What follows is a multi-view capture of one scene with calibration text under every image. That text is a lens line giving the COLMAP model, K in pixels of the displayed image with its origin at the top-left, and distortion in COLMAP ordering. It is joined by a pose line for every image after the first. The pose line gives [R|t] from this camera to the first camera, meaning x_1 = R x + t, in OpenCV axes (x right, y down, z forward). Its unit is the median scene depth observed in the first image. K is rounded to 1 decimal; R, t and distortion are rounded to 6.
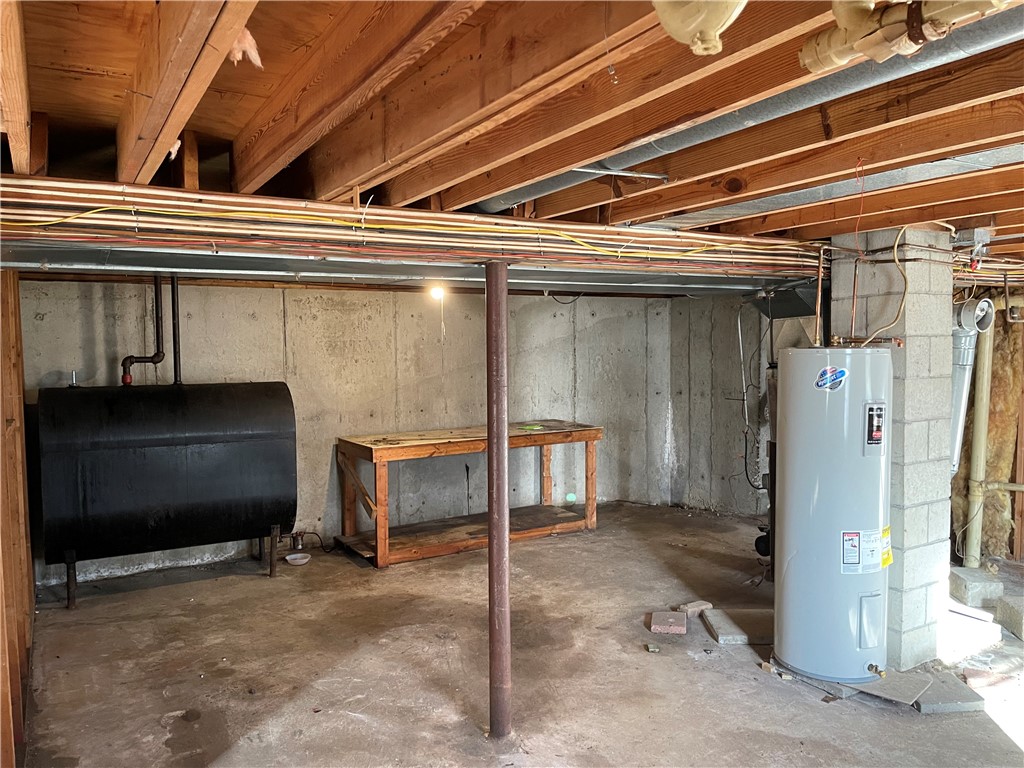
lens RADIAL K [[771.6, 0, 512.0], [0, 771.6, 384.0], [0, 0, 1]] dist [0.094929, -0.137952]
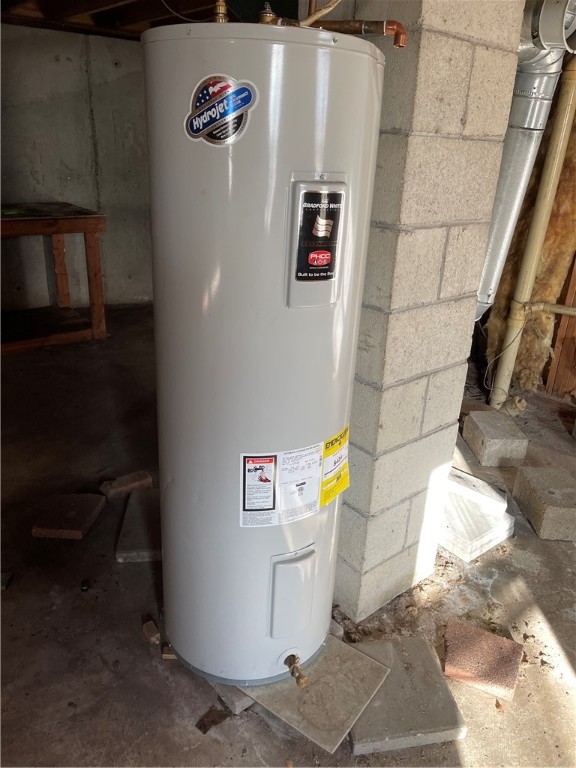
lens RADIAL K [[578.7, 0, 303.7], [0, 578.7, 383.6], [0, 0, 1]] dist [0.094929, -0.137952]
pose [[0.984661, -0.008760, 0.174259, 0.329341], [-0.049341, 0.943993, 0.326256, 0.020523], [-0.167357, -0.329849, 0.929081, 0.554044]]
